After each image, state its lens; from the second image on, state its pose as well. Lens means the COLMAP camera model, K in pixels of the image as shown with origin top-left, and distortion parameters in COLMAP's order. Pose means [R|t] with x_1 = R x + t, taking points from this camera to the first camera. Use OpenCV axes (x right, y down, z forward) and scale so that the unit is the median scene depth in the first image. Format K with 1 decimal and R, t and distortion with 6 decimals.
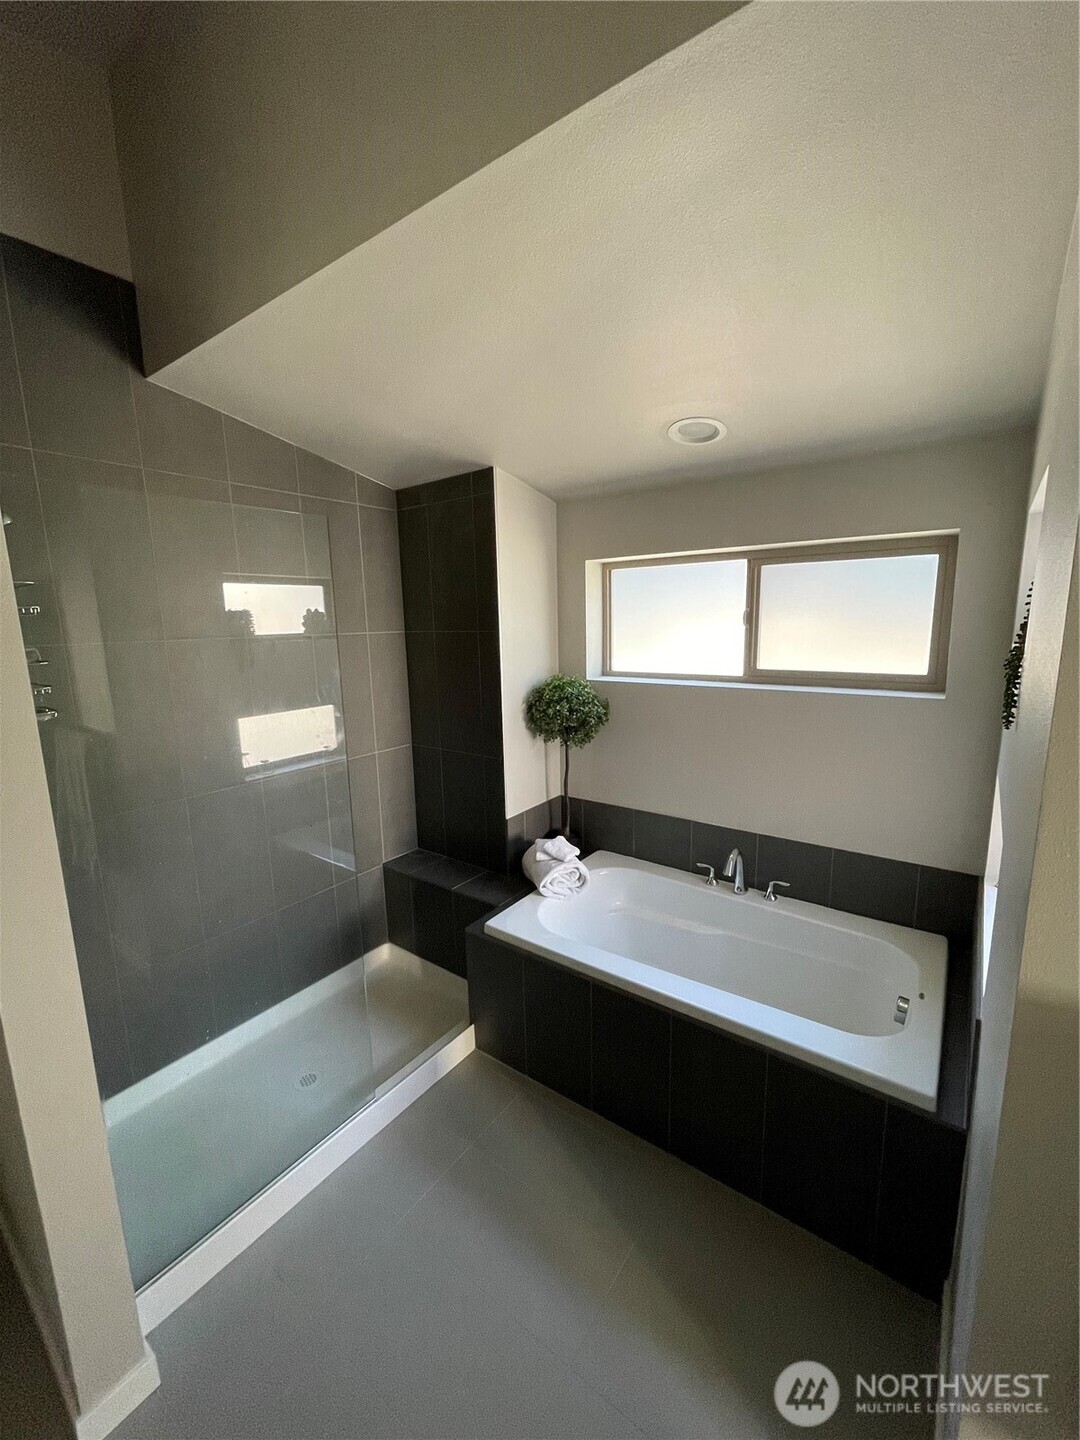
lens RADIAL K [[580.9, 0, 537.1], [0, 580.9, 720.2], [0, 0, 1]] dist [-0.002542, 0.001288]
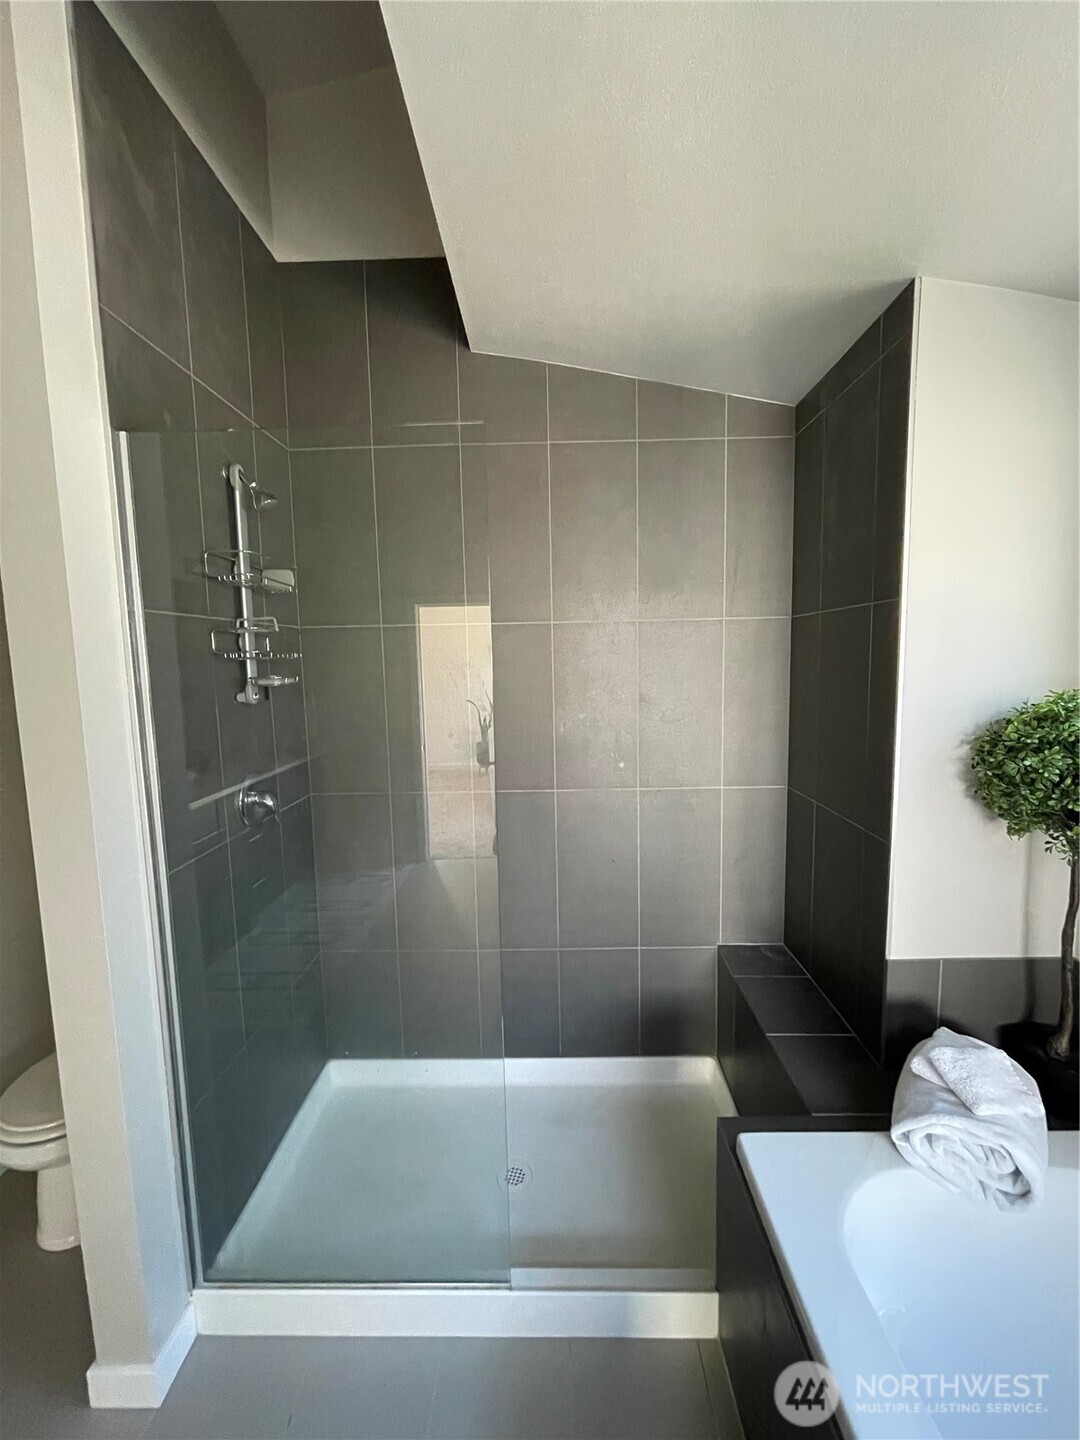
lens RADIAL K [[580.9, 0, 541.1], [0, 580.9, 718.3], [0, 0, 1]] dist [-0.002542, 0.001288]
pose [[0.579833, 0.094982, -0.809180, 0.172897], [-0.131396, 0.991082, 0.022180, -0.015320], [0.804070, 0.093462, 0.587142, 0.434368]]
